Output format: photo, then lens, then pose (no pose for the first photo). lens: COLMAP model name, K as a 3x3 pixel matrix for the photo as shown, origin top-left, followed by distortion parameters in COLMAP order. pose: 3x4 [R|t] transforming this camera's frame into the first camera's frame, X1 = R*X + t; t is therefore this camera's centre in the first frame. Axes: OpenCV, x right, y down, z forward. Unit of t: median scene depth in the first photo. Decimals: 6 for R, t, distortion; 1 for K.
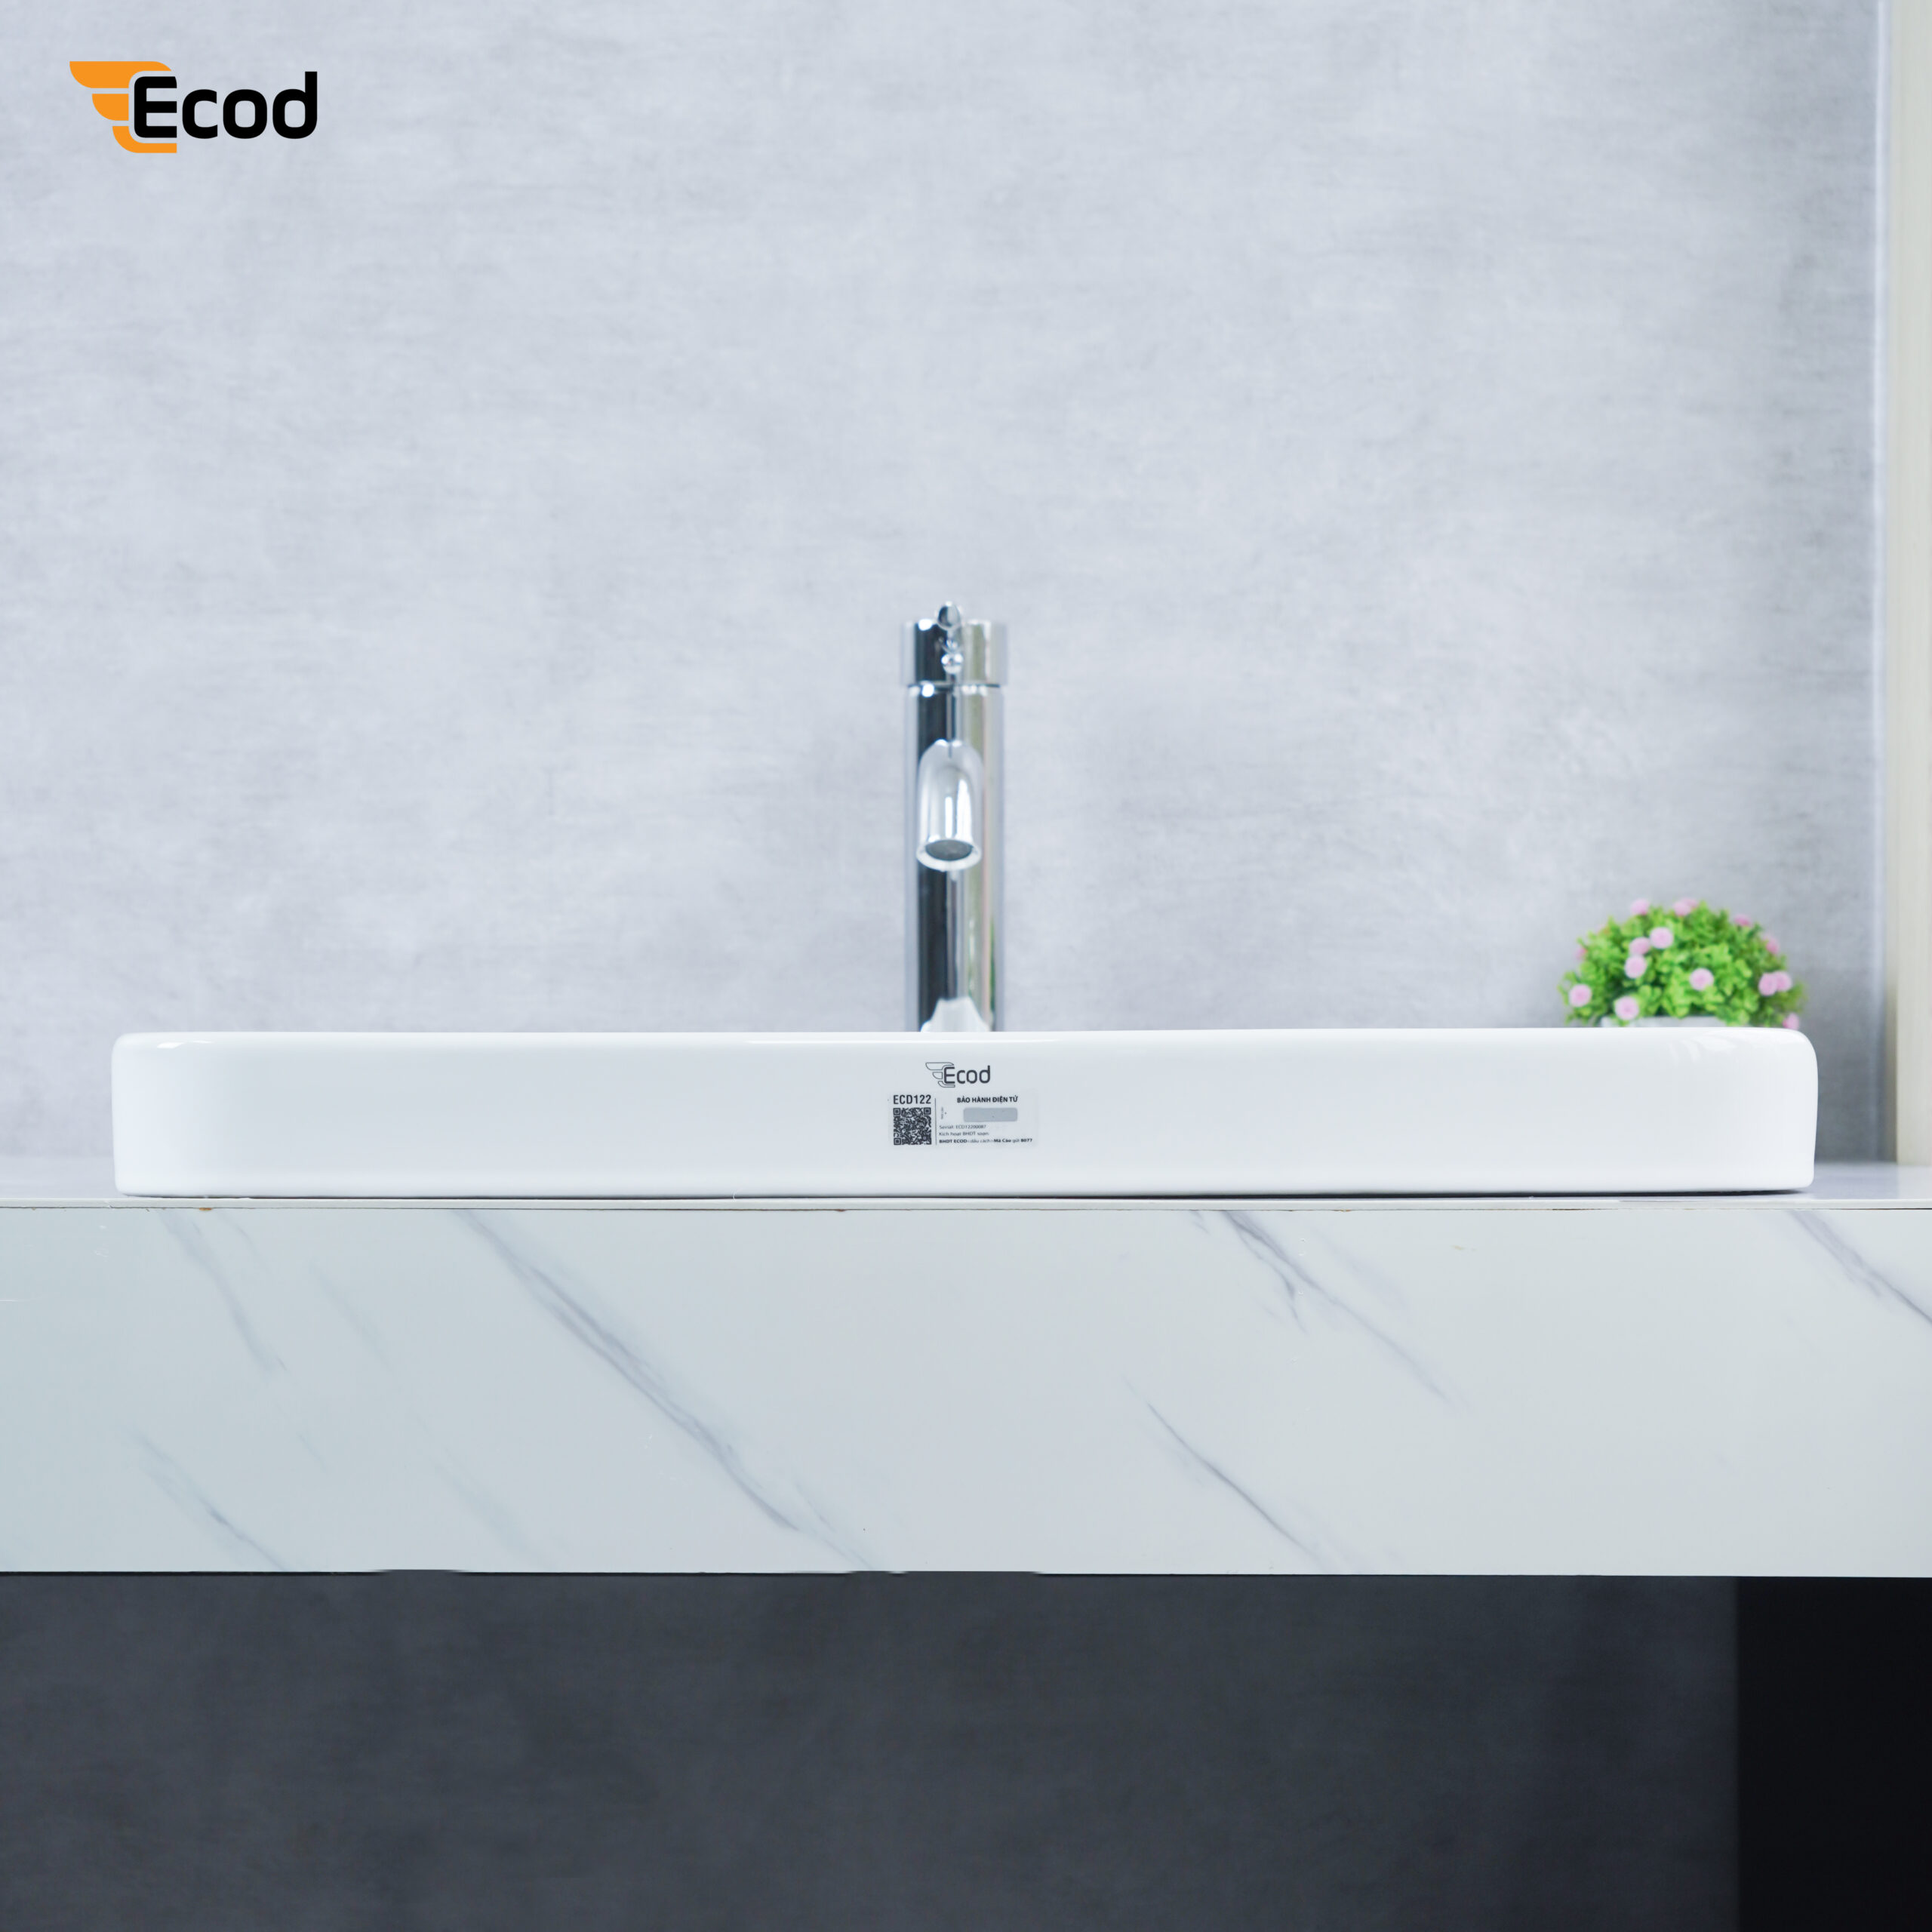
lens RADIAL K [[3523.7, 0, 966.0], [0, 3523.7, 966.0], [0, 0, 1]] dist [0.001835, 0.331412]
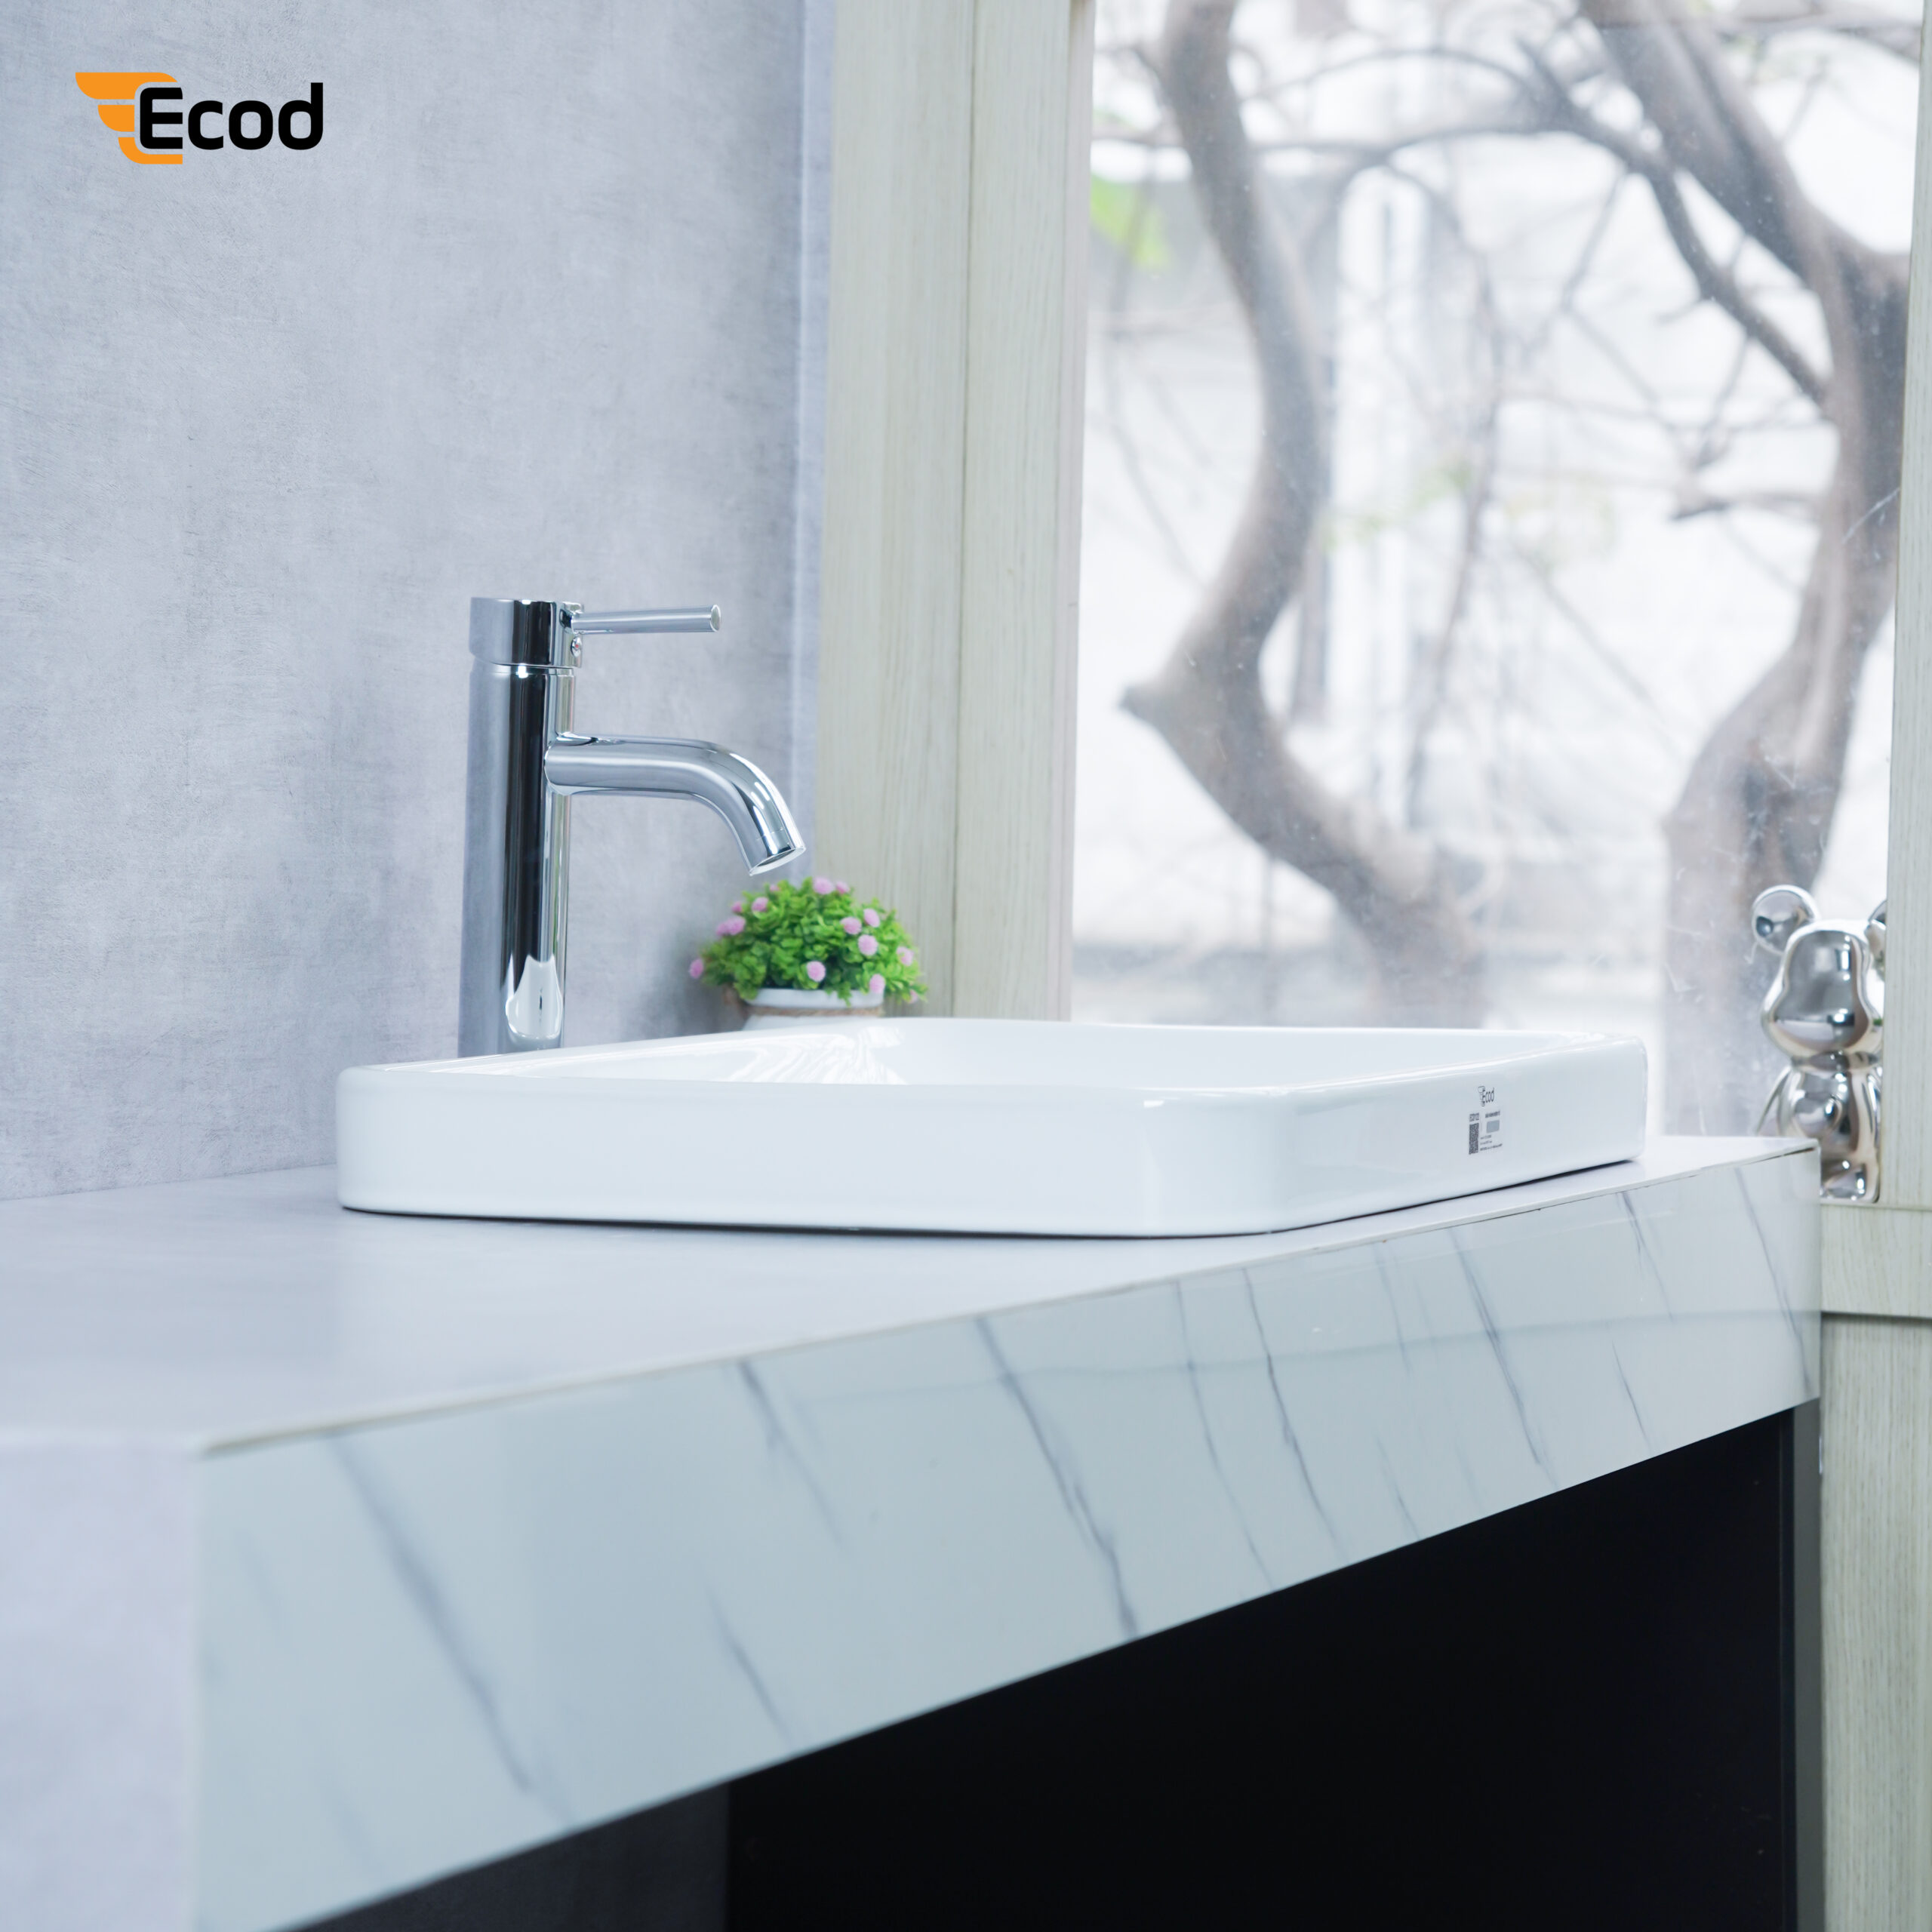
lens RADIAL K [[6222.8, 0, 966.0], [0, 6222.8, 966.0], [0, 0, 1]] dist [0.463224, 1.174270]
pose [[0.361740, -0.026551, 0.931901, -1.491193], [-0.044503, 0.997963, 0.045708, -0.077871], [-0.931216, -0.058006, 0.359821, 0.261796]]
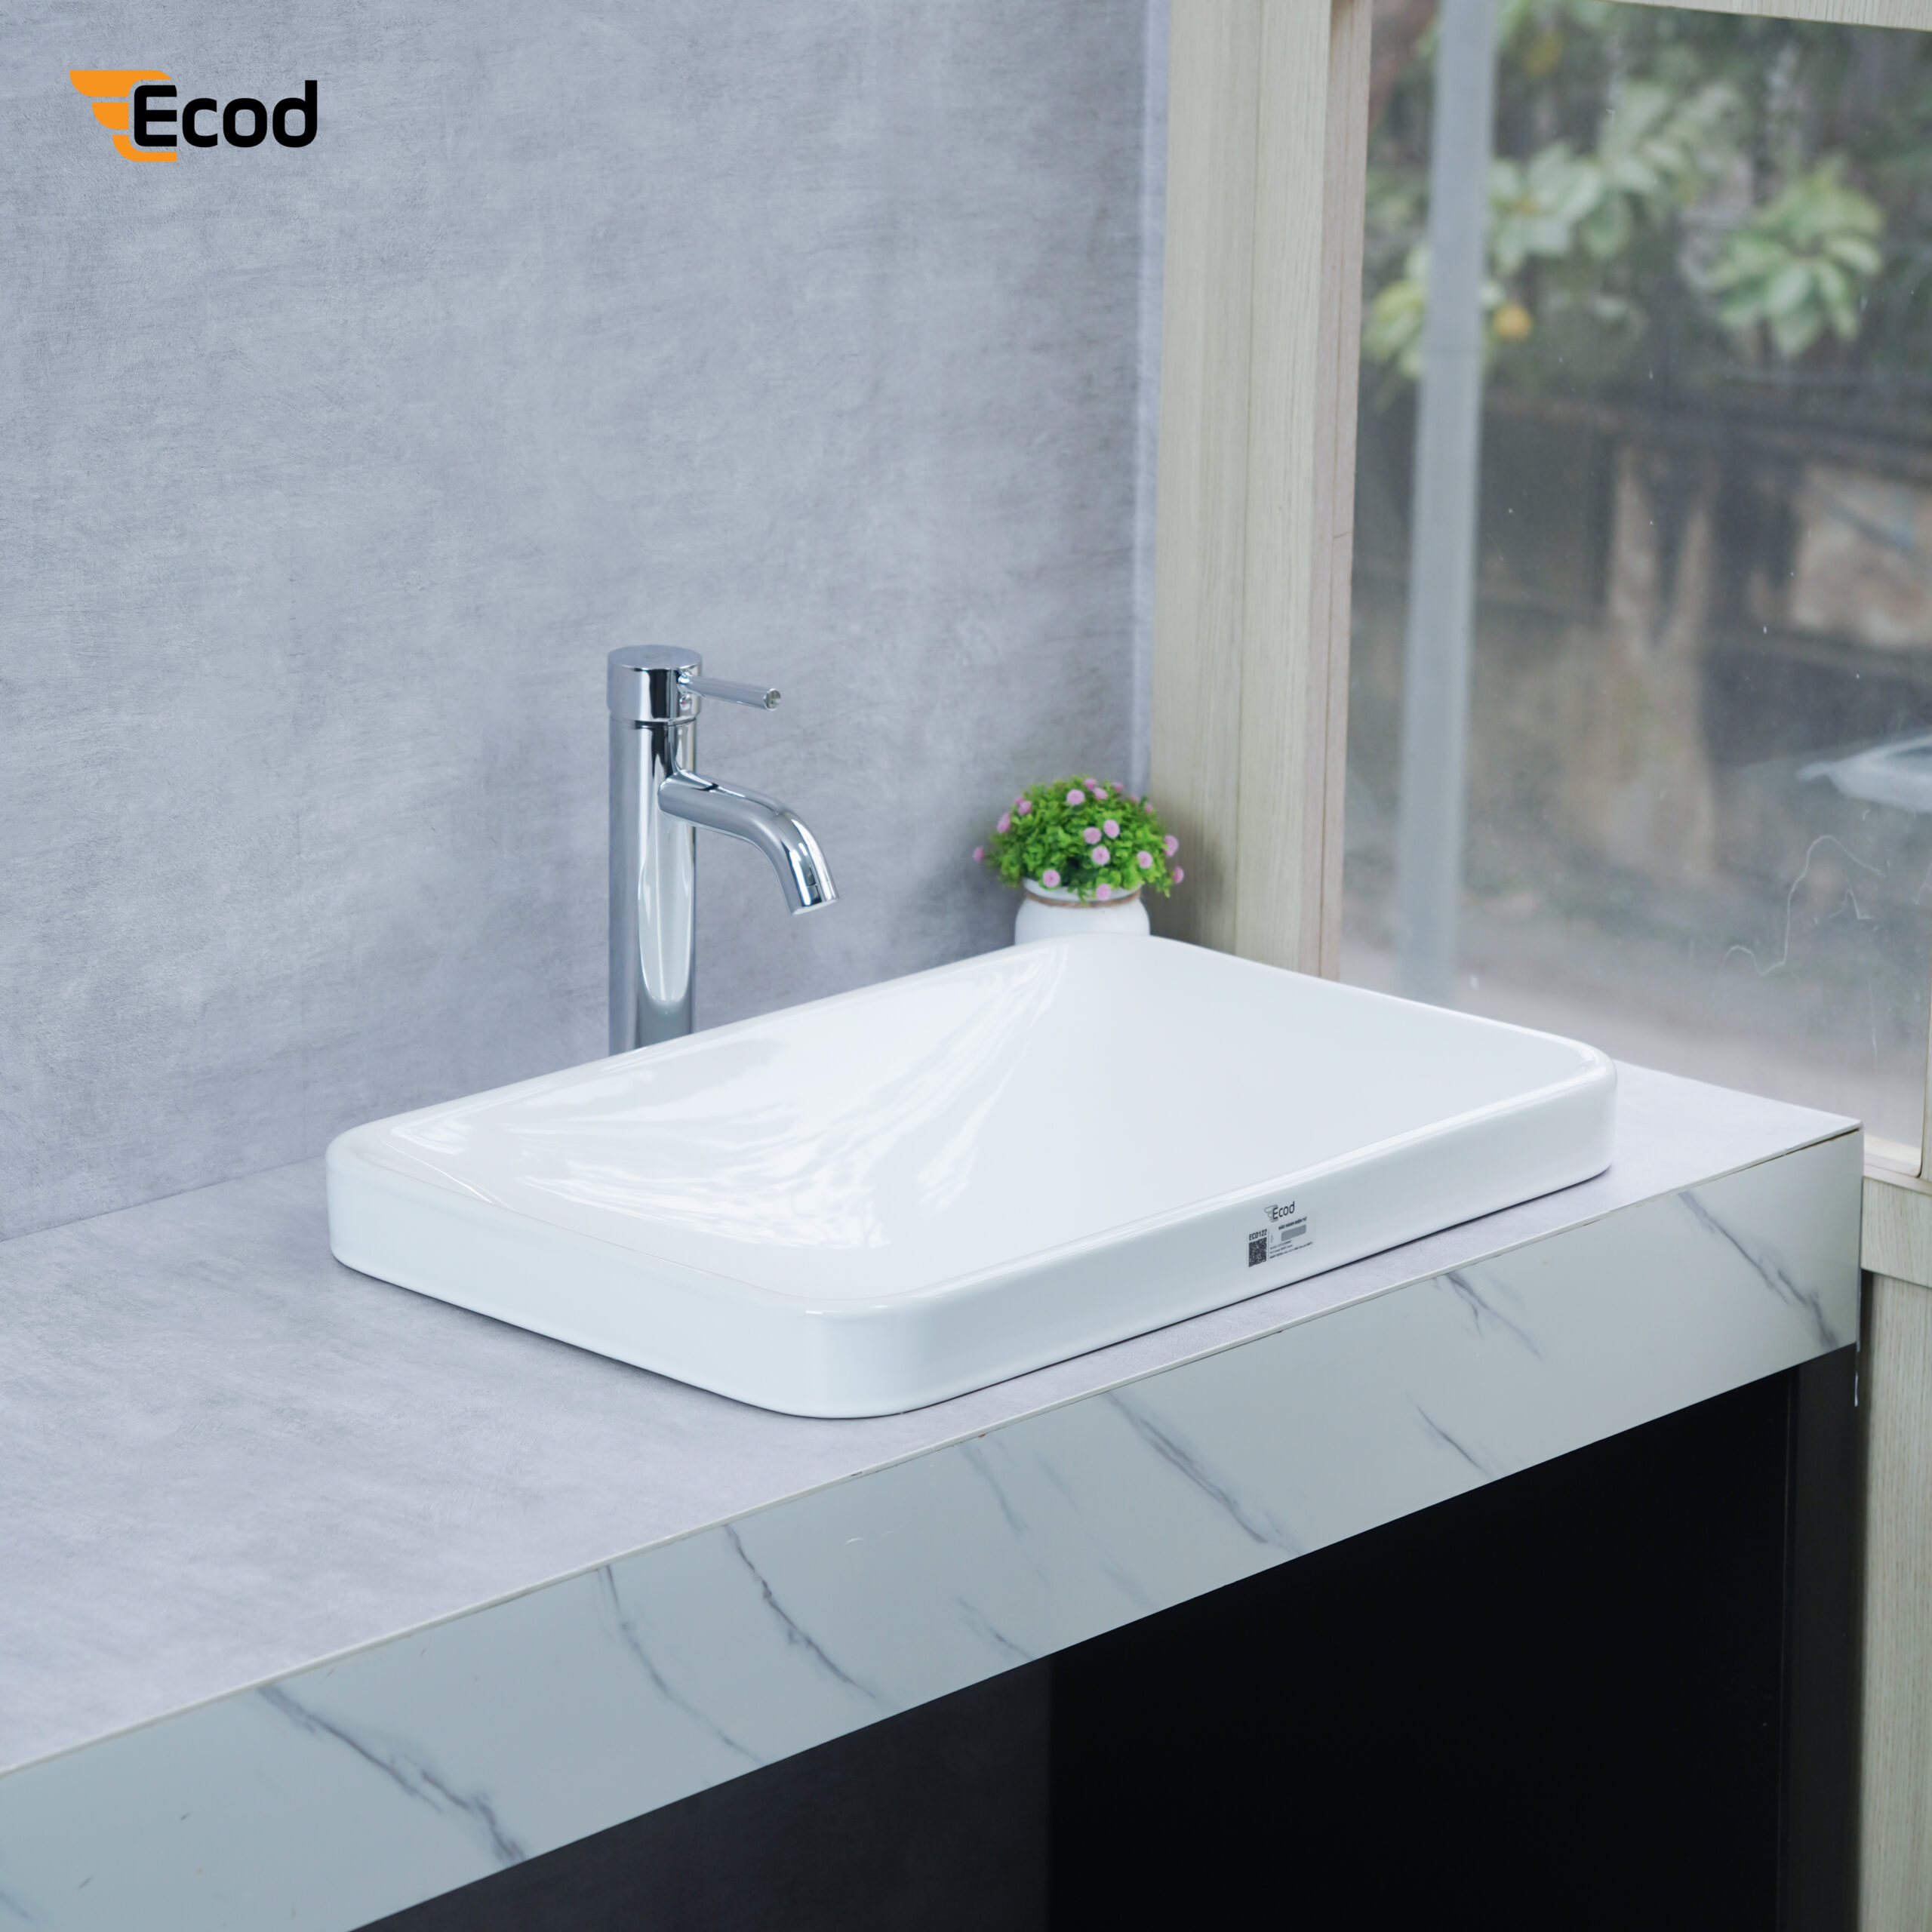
lens RADIAL K [[6170.6, 0, 966.0], [0, 6170.6, 966.0], [0, 0, 1]] dist [0.500500, 0.229670]
pose [[0.692827, -0.195695, 0.694042, -1.297774], [-0.025663, 0.955170, 0.294942, -0.574153], [-0.720647, -0.222155, 0.656746, -0.397925]]
